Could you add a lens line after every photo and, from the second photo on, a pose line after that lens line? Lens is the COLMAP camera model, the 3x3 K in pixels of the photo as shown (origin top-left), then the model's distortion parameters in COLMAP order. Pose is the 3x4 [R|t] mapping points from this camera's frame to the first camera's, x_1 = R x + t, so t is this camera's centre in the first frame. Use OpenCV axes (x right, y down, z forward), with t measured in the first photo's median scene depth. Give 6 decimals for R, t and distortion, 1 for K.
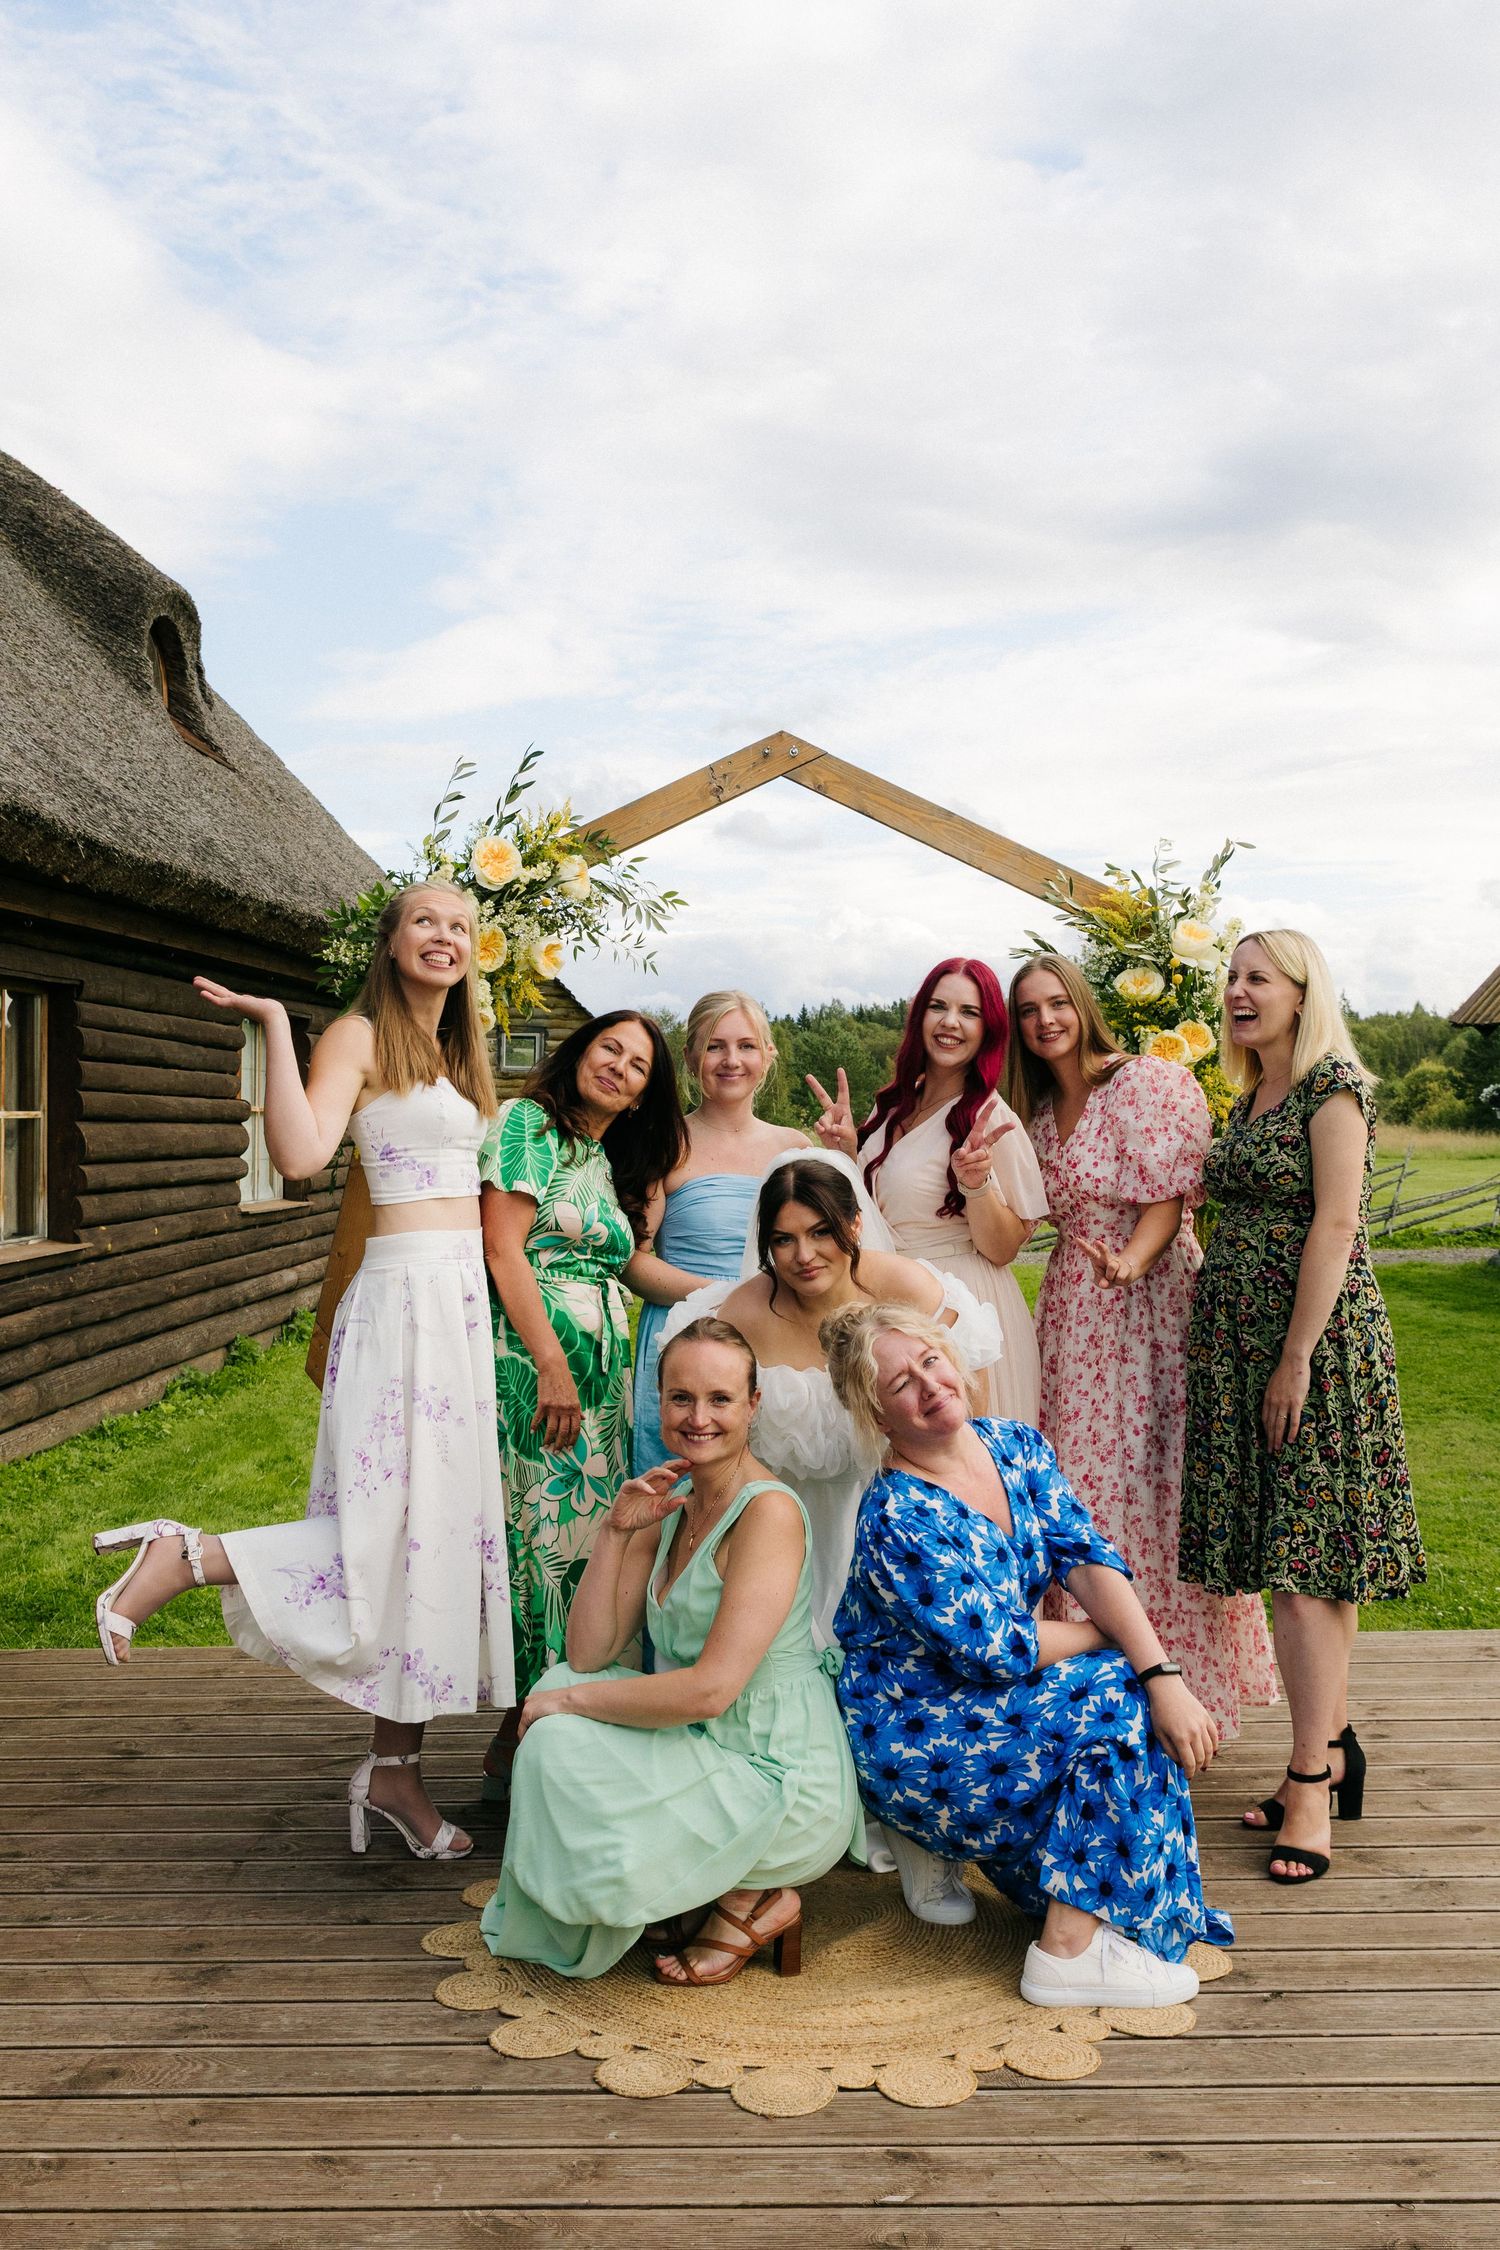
lens RADIAL K [[2000.2, 0, 757.4], [0, 2000.2, 997.6], [0, 0, 1]] dist [0.002525, -0.007004]
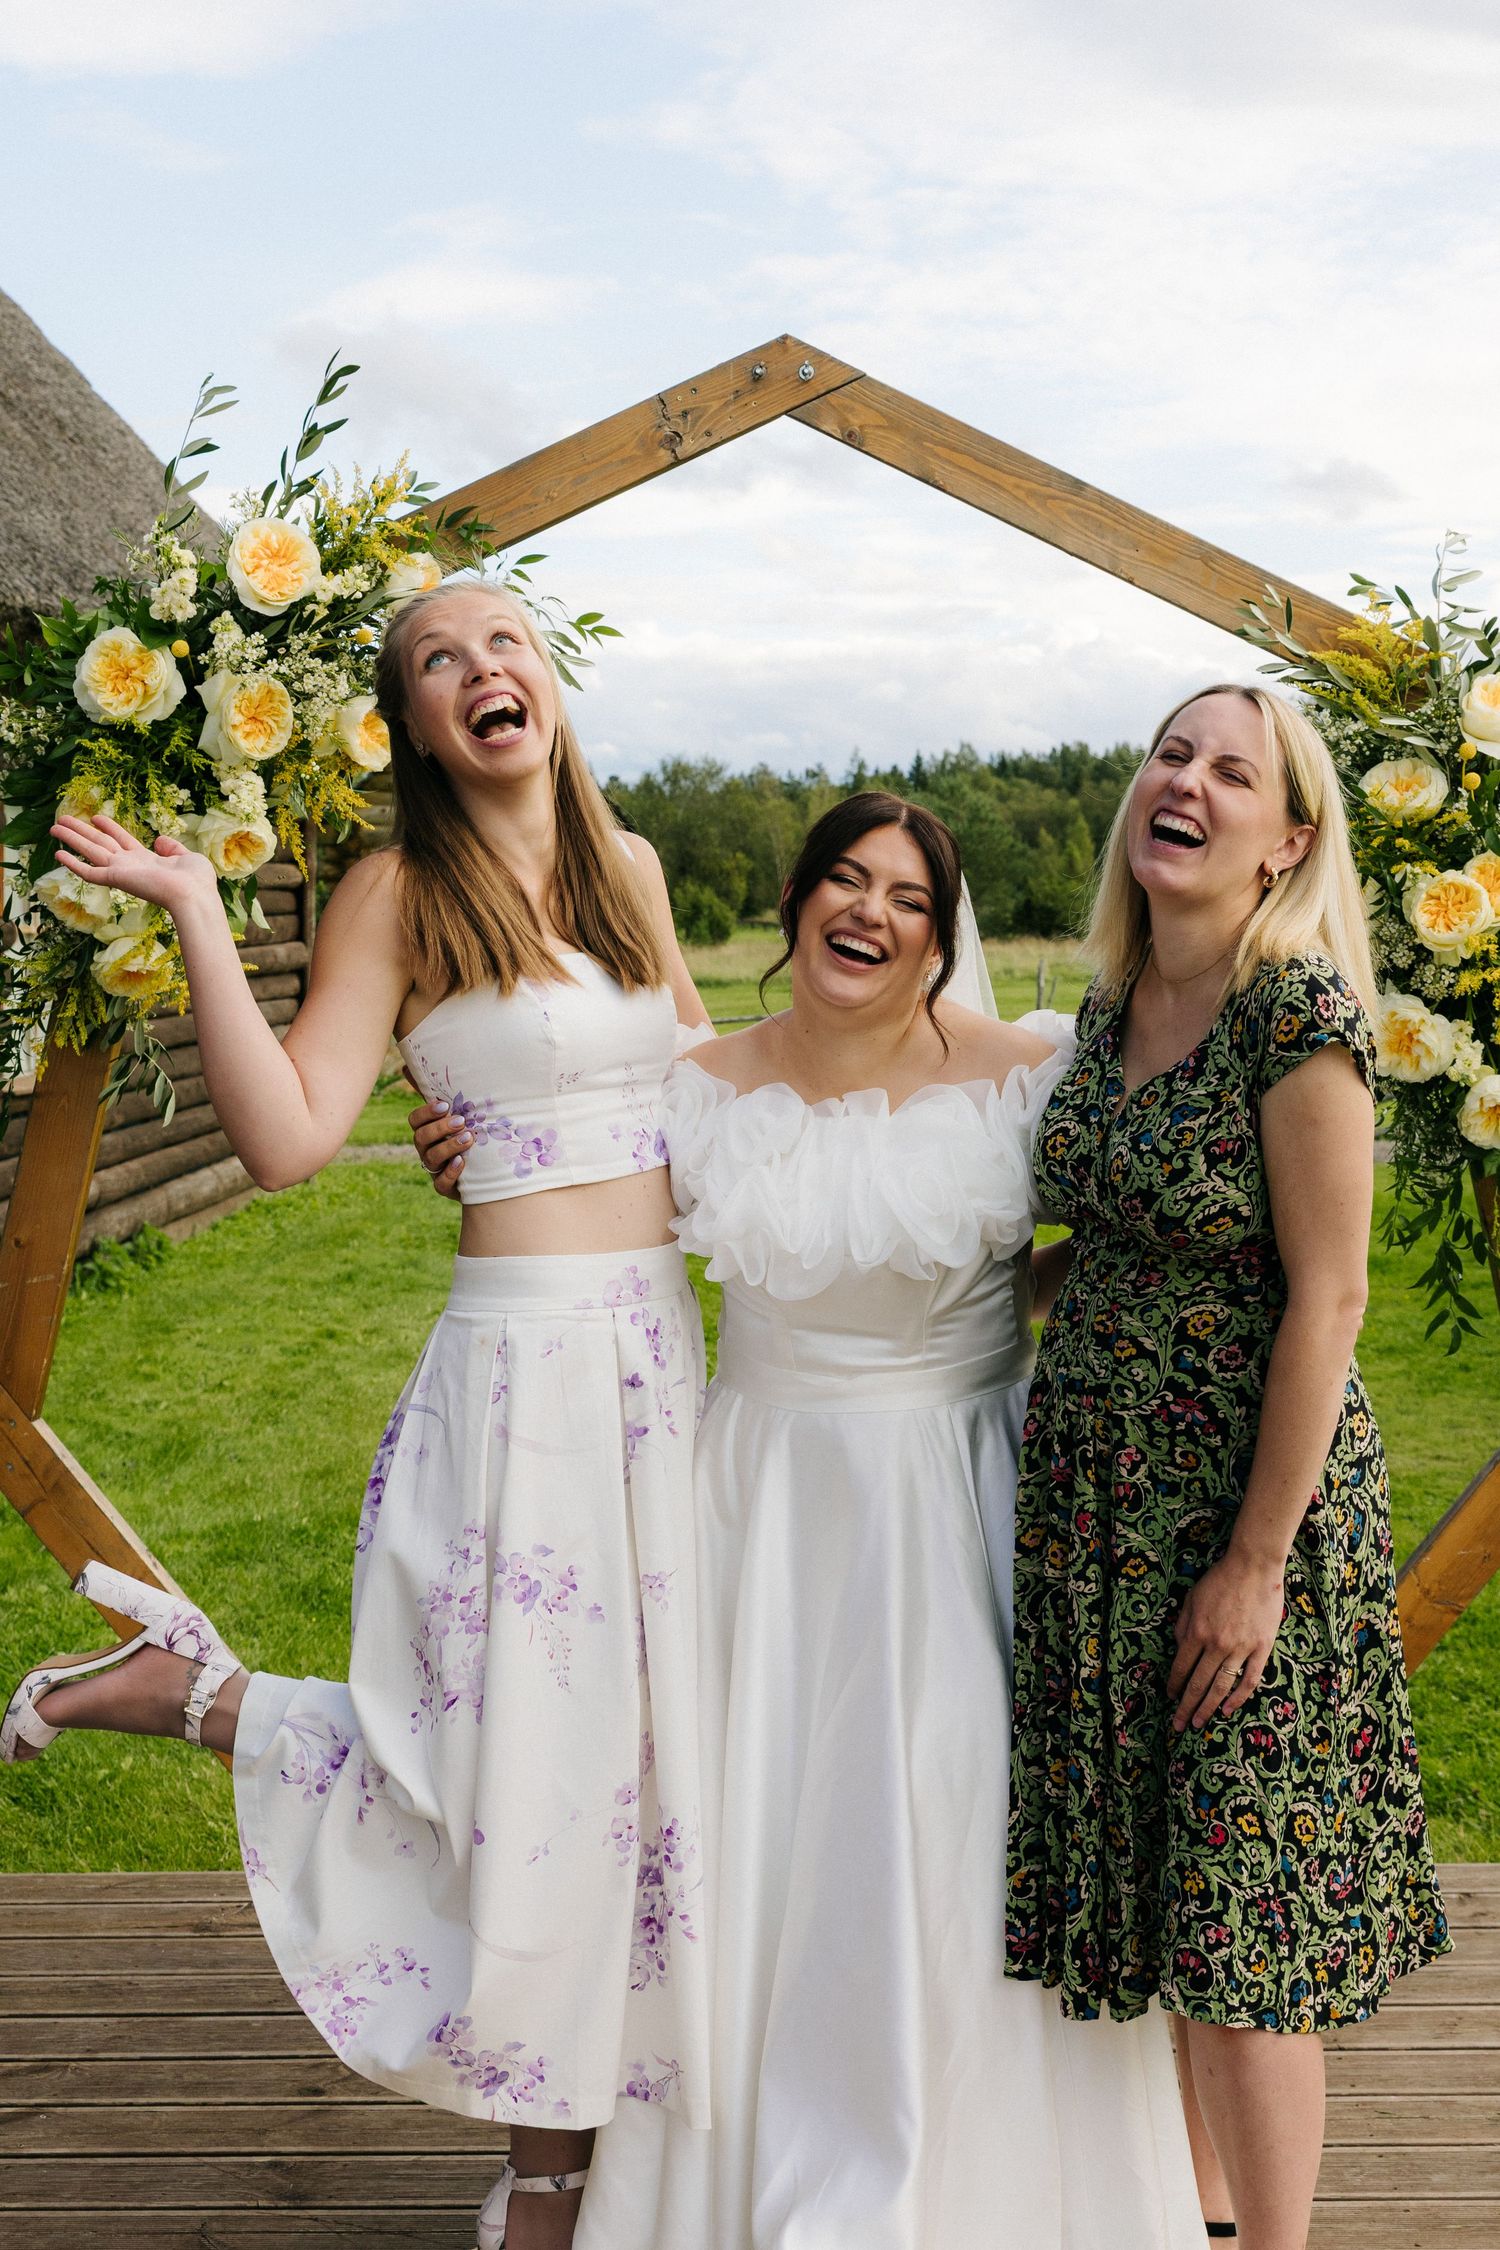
lens RADIAL K [[2983.7, 0, 868.9], [0, 2983.7, 949.7], [0, 0, 1]] dist [-0.004215, 0.010127]
pose [[0.999943, 0.006871, 0.008199, 0.030148], [-0.007424, 0.997559, 0.069428, -0.018155], [-0.007702, -0.069485, 0.997553, 0.142504]]
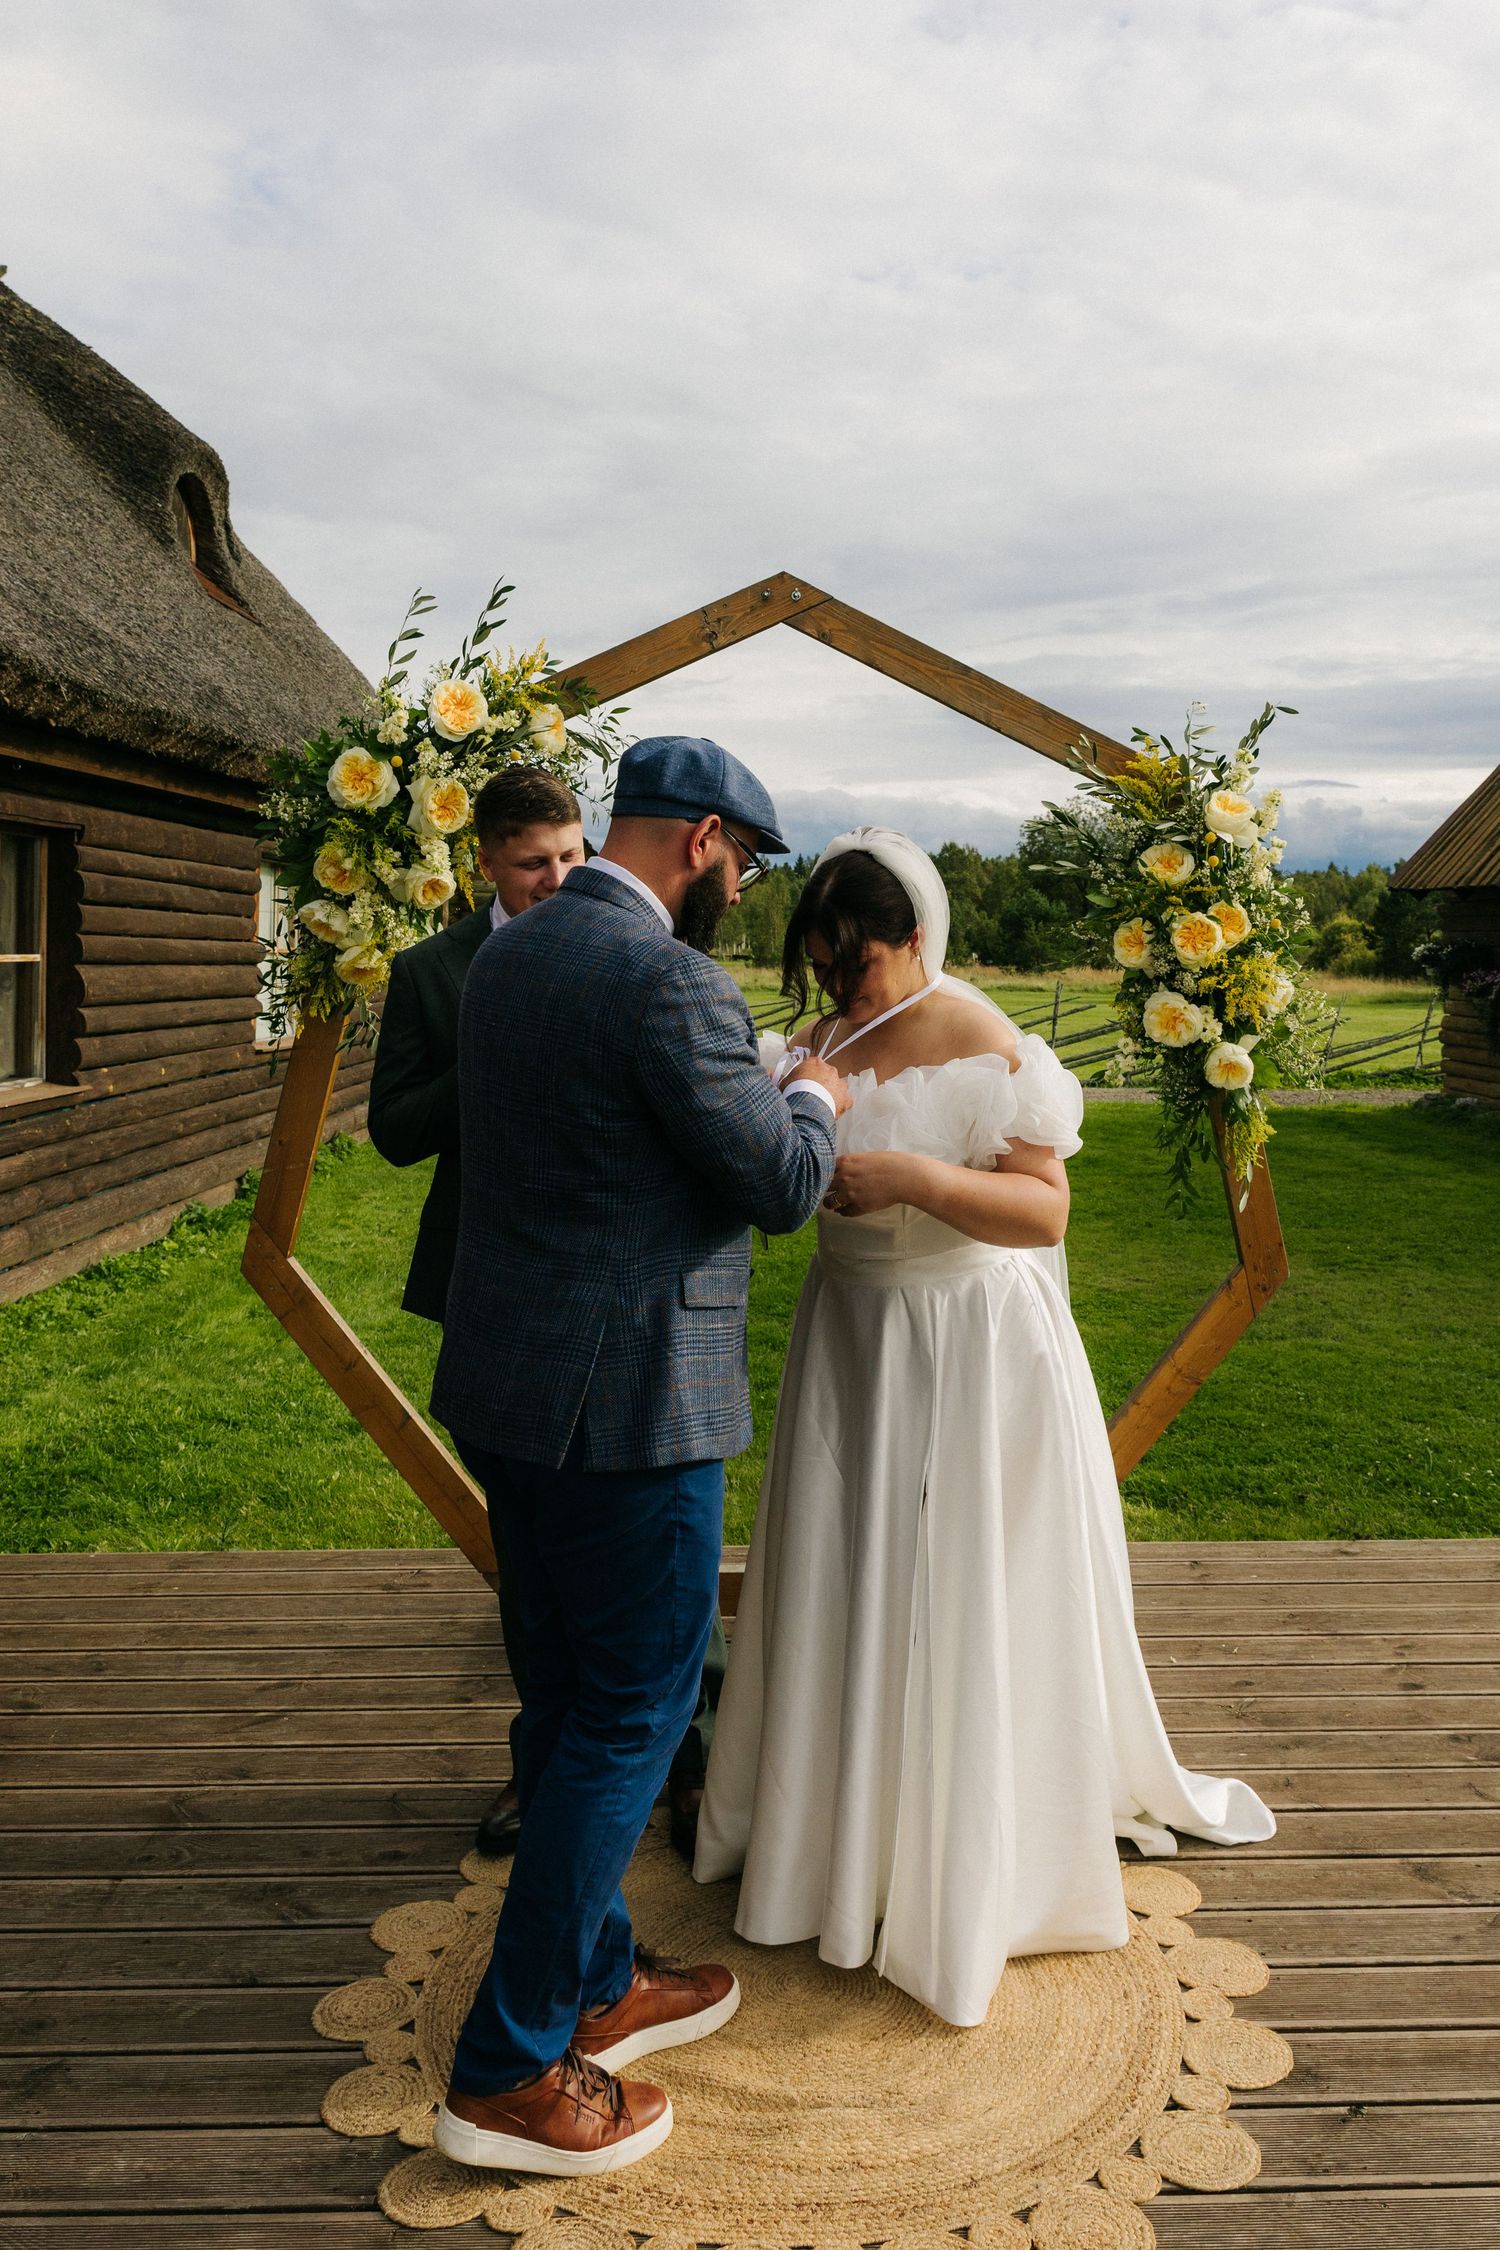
lens RADIAL K [[1770.3, 0, 841.7], [0, 1770.3, 904.1], [0, 0, 1]] dist [0.007389, -0.010646]
pose [[0.998694, 0.019074, 0.047403, 0.003458], [-0.020546, 0.999315, 0.030780, -0.008634], [-0.046783, -0.031714, 0.998402, 0.196579]]
